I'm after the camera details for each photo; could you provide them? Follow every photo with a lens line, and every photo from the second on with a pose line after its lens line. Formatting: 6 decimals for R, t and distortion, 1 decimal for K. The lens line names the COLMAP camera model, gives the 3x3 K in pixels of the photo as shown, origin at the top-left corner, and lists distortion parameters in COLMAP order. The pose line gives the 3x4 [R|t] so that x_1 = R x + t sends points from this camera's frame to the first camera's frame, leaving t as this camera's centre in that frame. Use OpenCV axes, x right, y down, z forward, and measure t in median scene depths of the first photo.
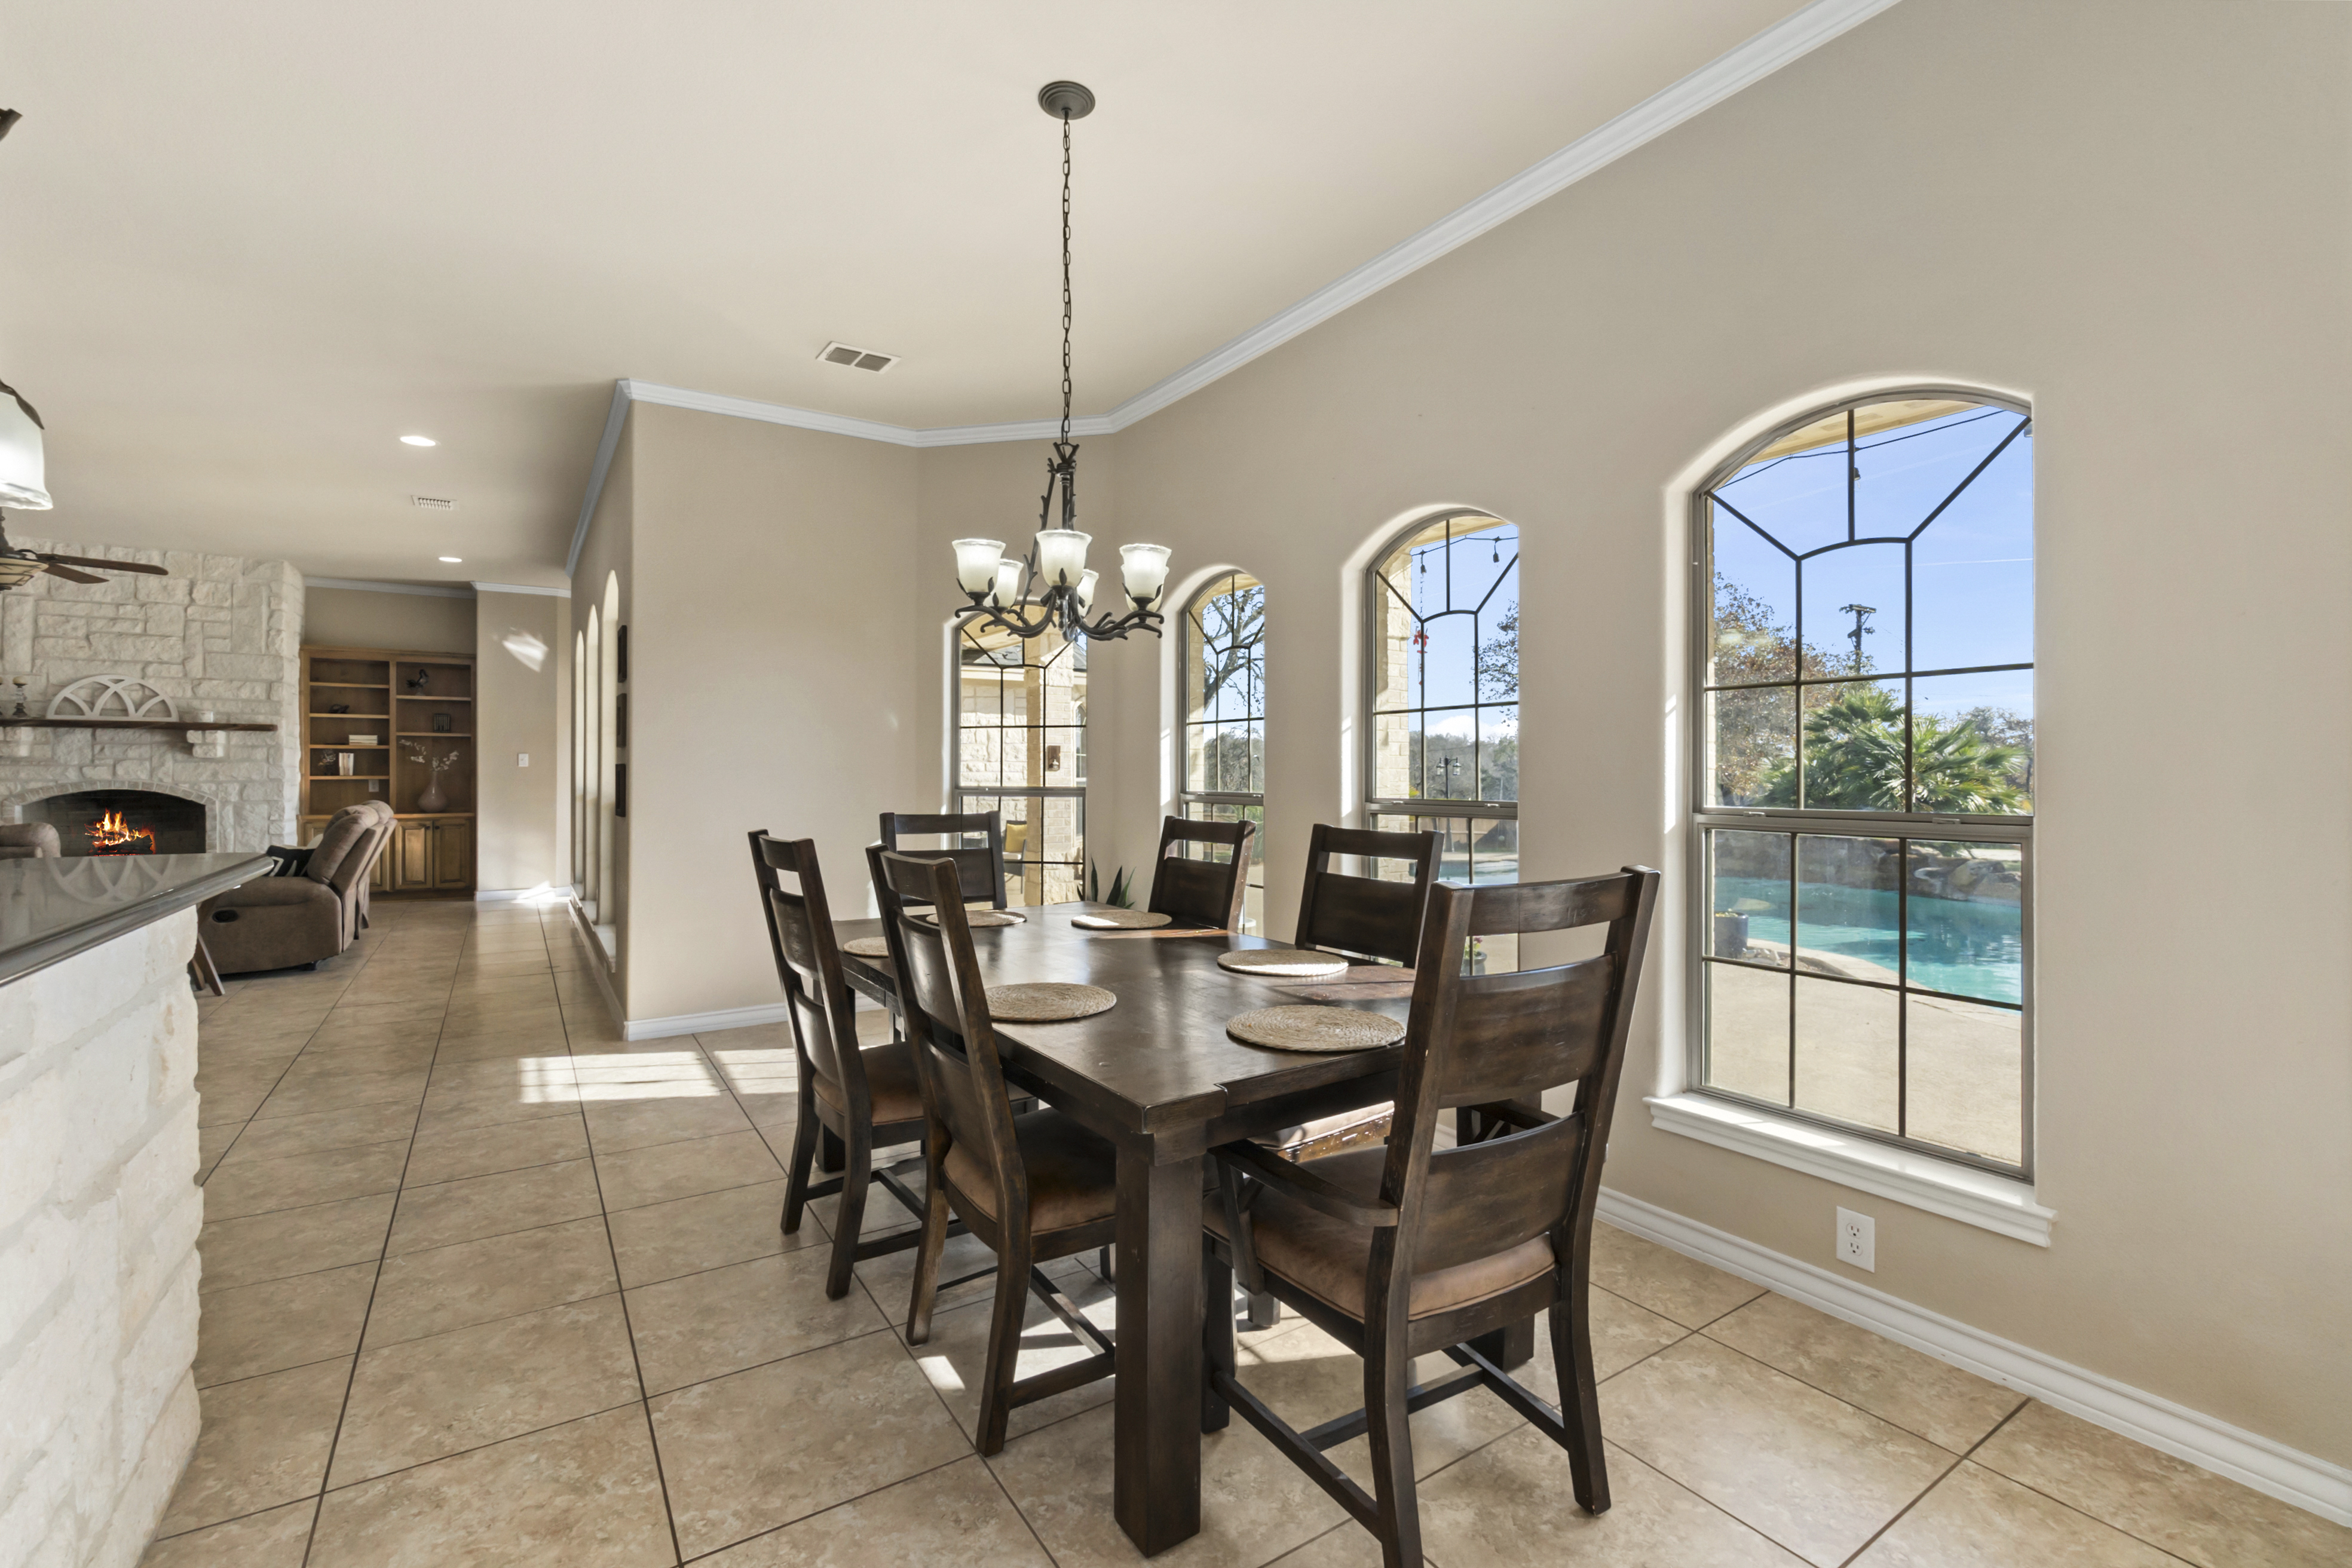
lens RADIAL K [[1056.5, 0, 1174.9], [0, 1056.5, 771.0], [0, 0, 1]] dist [0.002302, 0.000295]
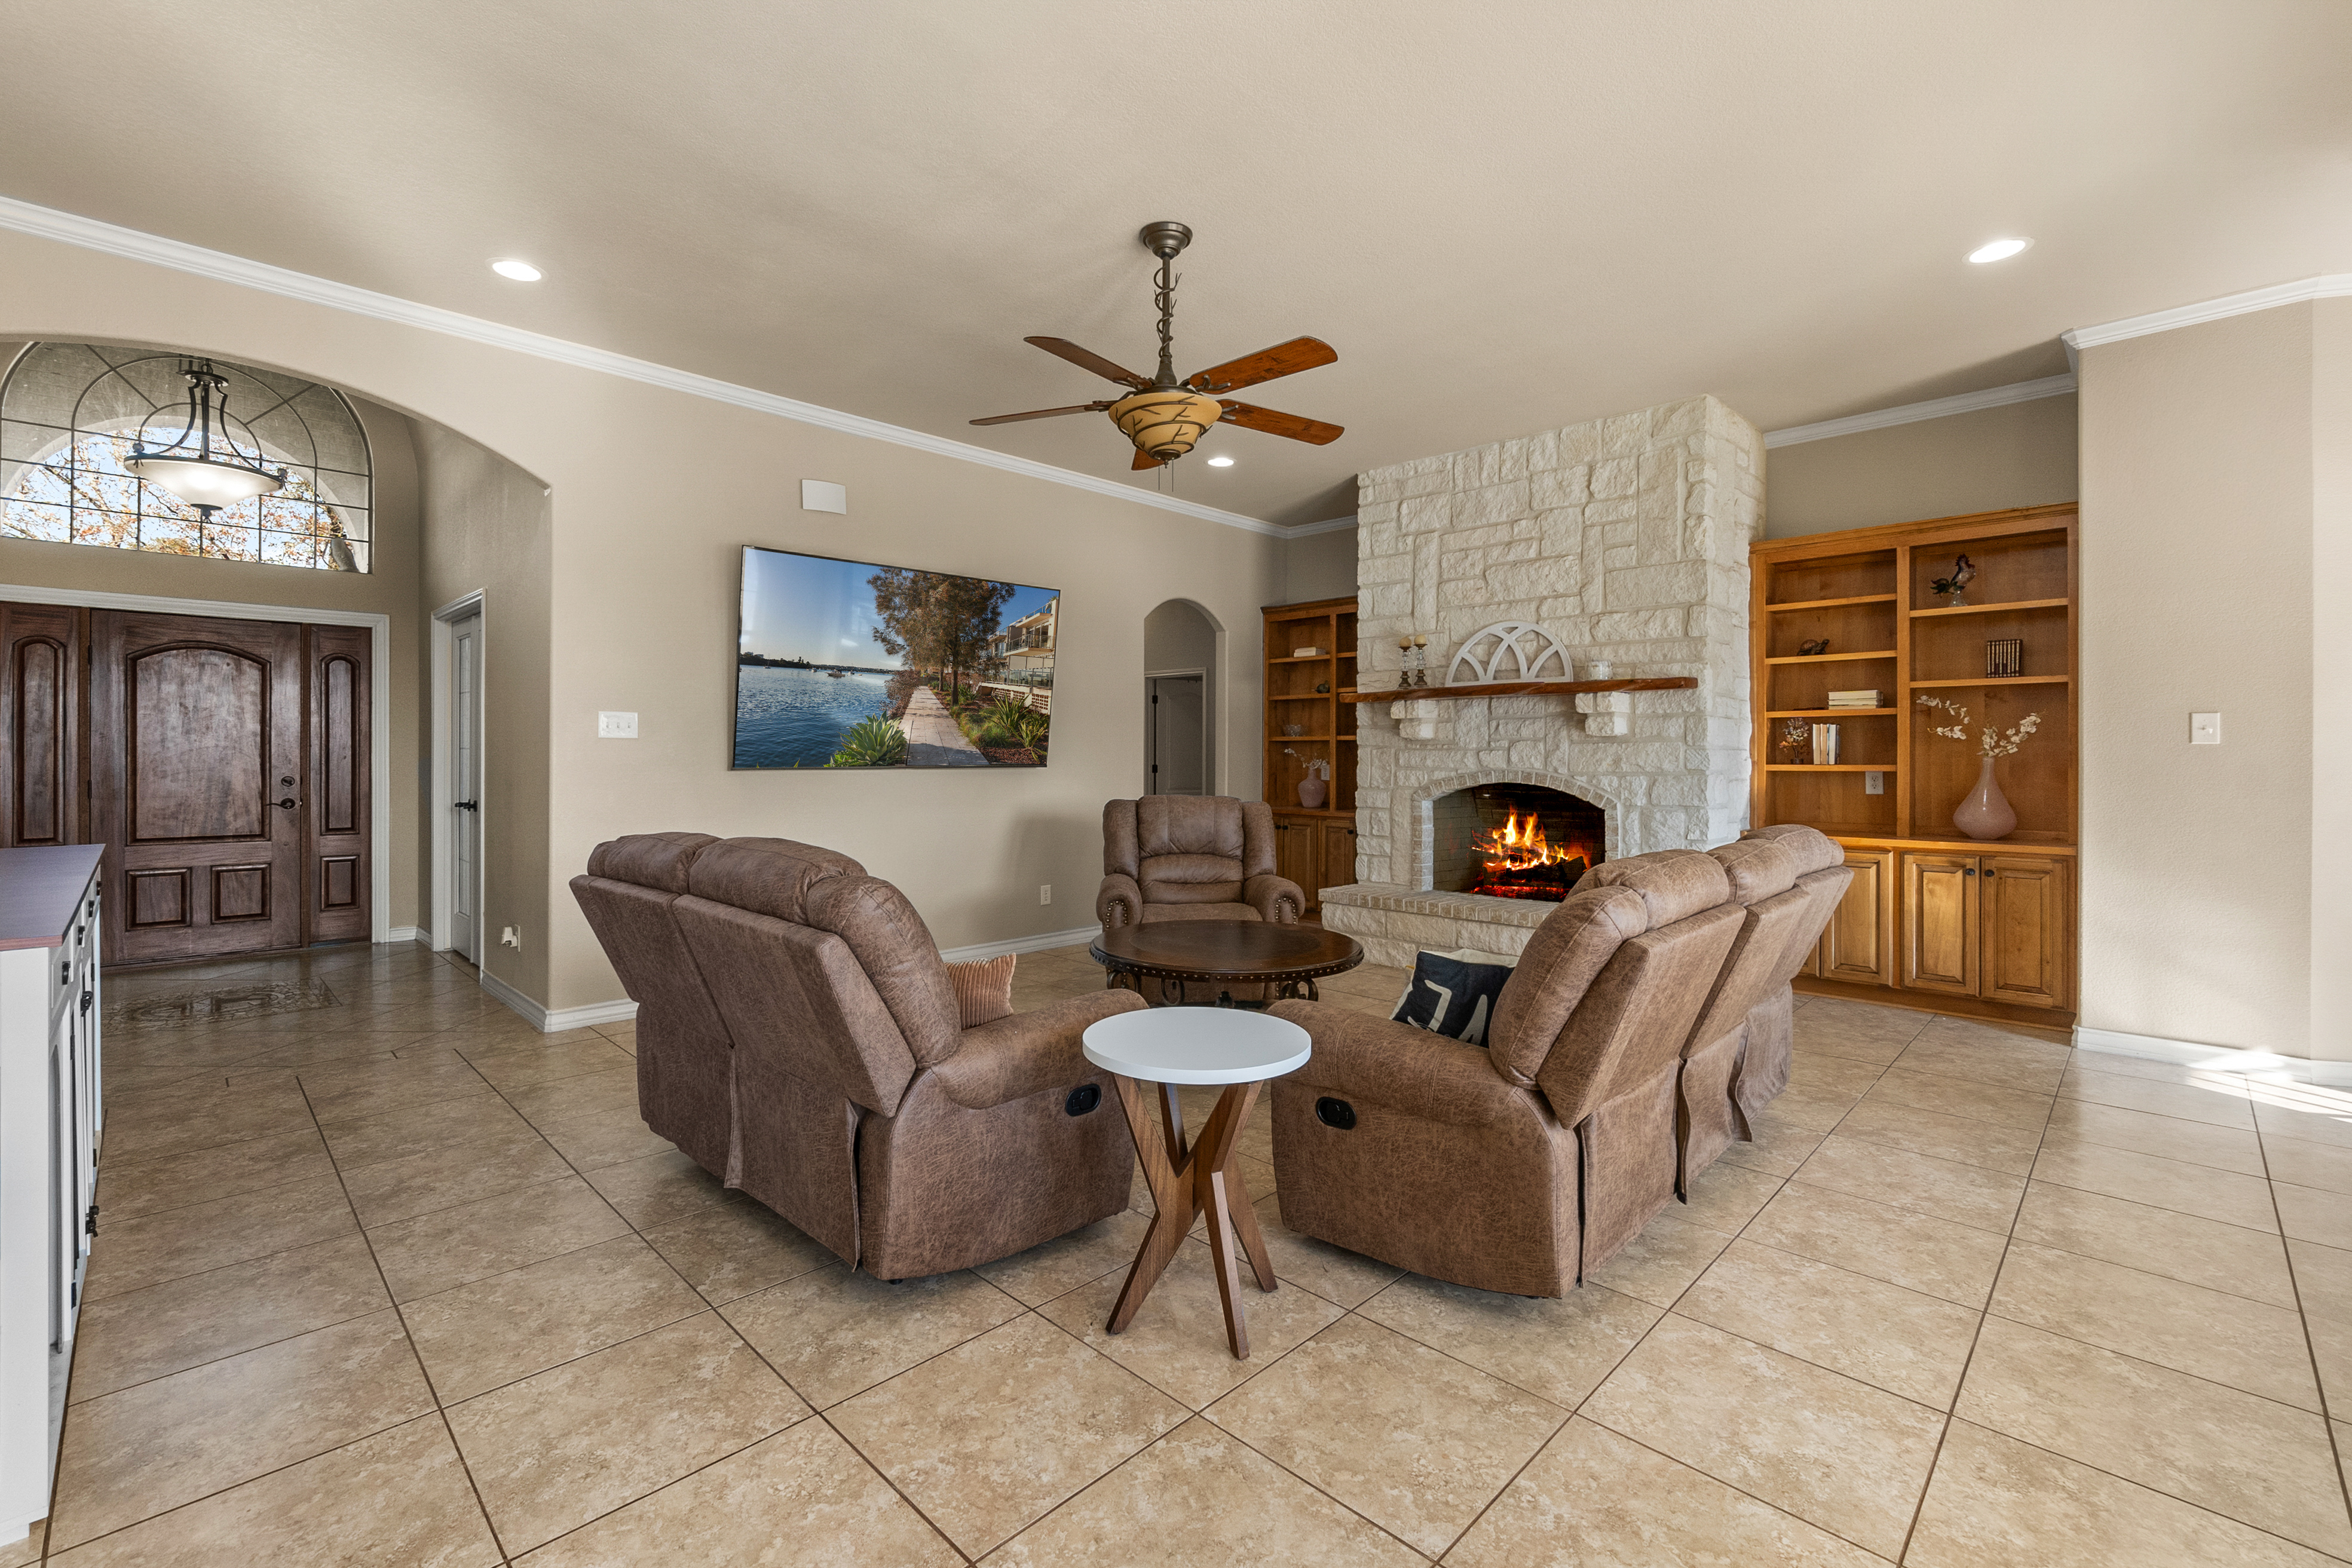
lens RADIAL K [[1014.5, 0, 1170.5], [0, 1014.5, 760.6], [0, 0, 1]] dist [-0.005010, -0.000091]
pose [[0.225717, 0.001873, -0.974191, -0.376931], [0.002153, 0.999995, 0.002421, 0.000427], [0.974190, -0.002644, 0.225712, 0.604826]]
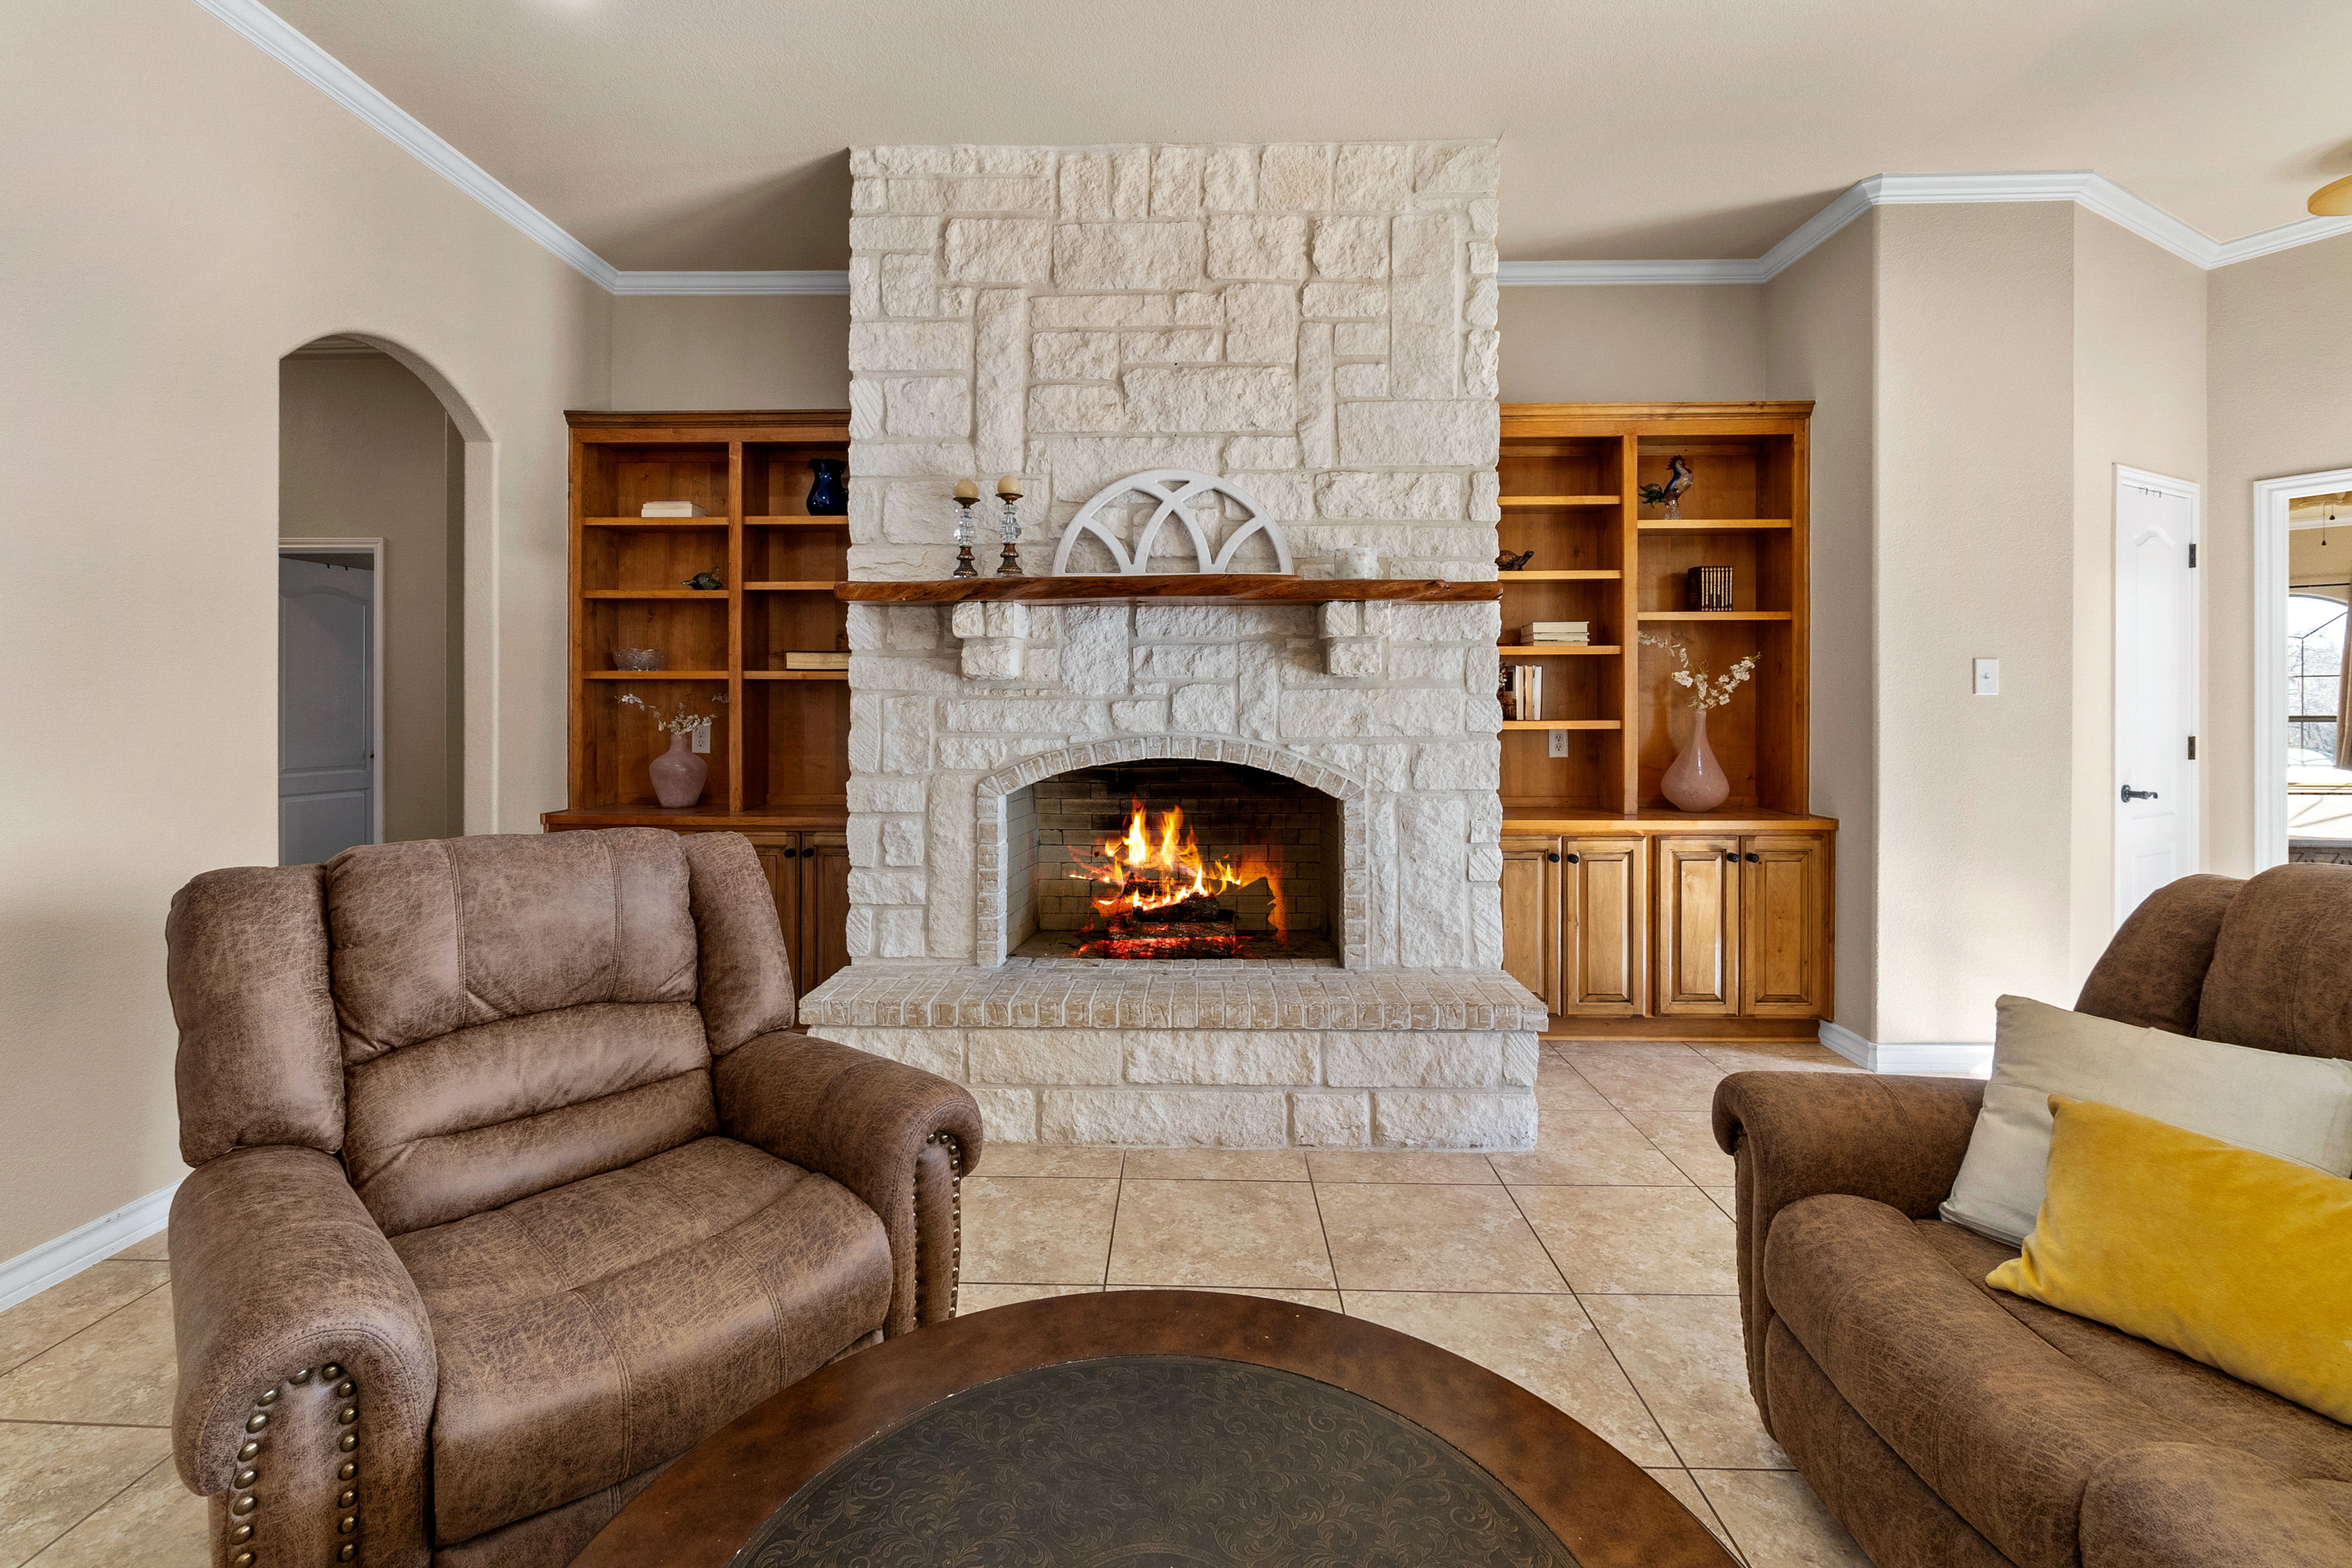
lens RADIAL K [[1028.3, 0, 1163.1], [0, 1028.3, 707.7], [0, 0, 1]] dist [-0.005877, -0.000121]
pose [[0.829603, 0.001267, -0.558352, -0.762400], [0.003474, 0.999966, 0.007431, -0.004322], [0.558343, -0.008104, 0.829571, 0.656343]]
